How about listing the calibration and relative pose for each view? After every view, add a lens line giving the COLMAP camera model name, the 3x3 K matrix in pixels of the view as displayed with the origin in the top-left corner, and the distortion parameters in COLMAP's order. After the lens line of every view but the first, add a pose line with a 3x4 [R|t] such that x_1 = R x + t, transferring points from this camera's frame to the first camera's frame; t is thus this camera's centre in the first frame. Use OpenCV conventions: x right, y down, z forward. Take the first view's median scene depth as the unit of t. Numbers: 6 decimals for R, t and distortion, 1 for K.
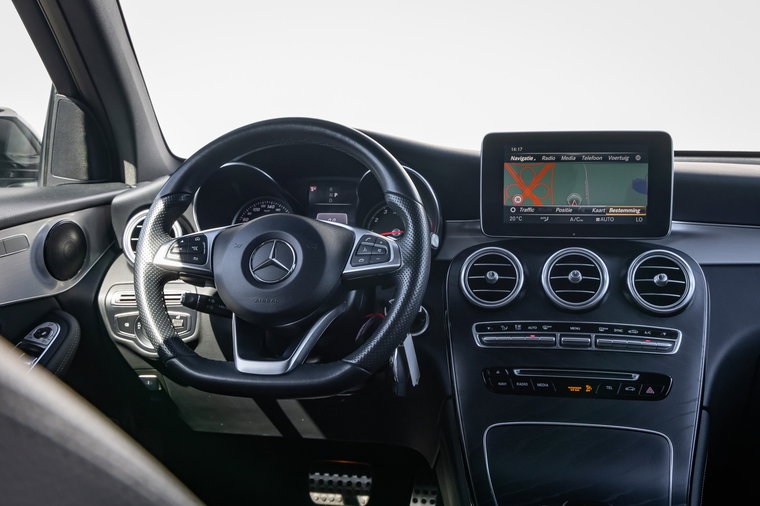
lens RADIAL K [[841.6, 0, 380.0], [0, 841.6, 253.0], [0, 0, 1]] dist [0.004824, -0.005178]
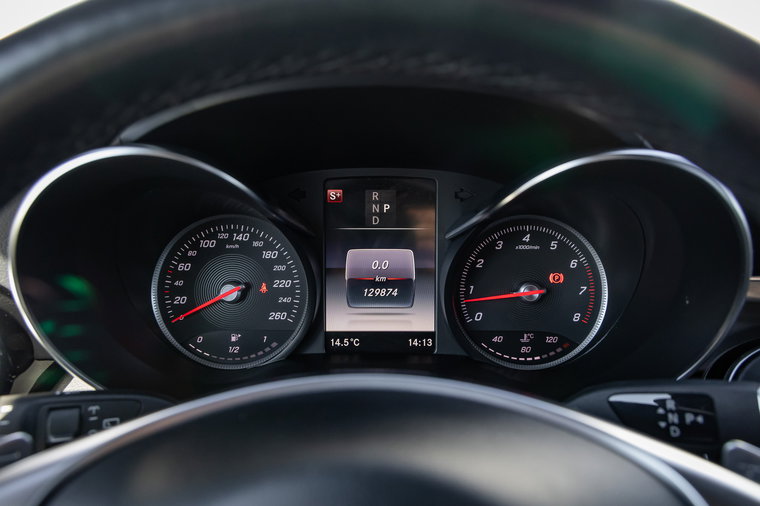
lens RADIAL K [[517.3, 0, 380.0], [0, 517.3, 253.0], [0, 0, 1]] dist [0.006622, 0.000294]
pose [[0.984698, -0.045490, 0.168230, -0.118370], [0.020744, 0.989063, 0.146025, -0.097652], [-0.173033, -0.140301, 0.974872, 0.820011]]
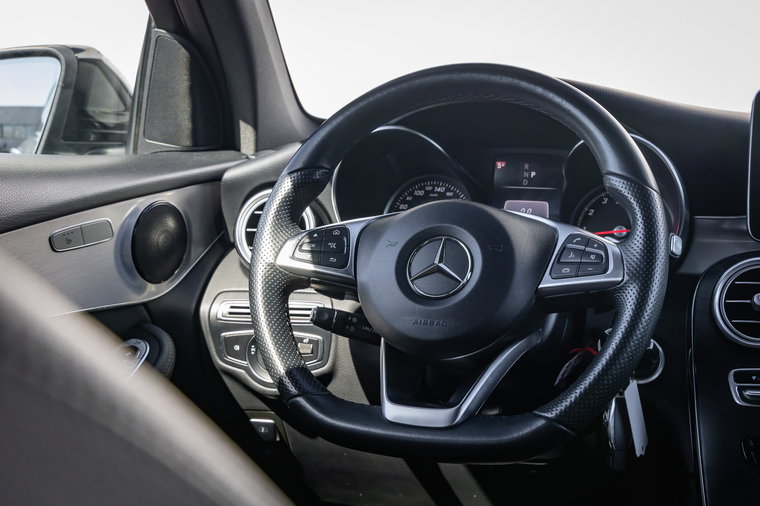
lens RADIAL K [[1241.1, 0, 380.0], [0, 1241.1, 253.0], [0, 0, 1]] dist [0.010985, 0.019152]
pose [[0.984031, 0.032965, -0.174917, 0.004948], [-0.033354, 0.999443, 0.000719, -0.001082], [0.174844, 0.005126, 0.984583, -0.031906]]
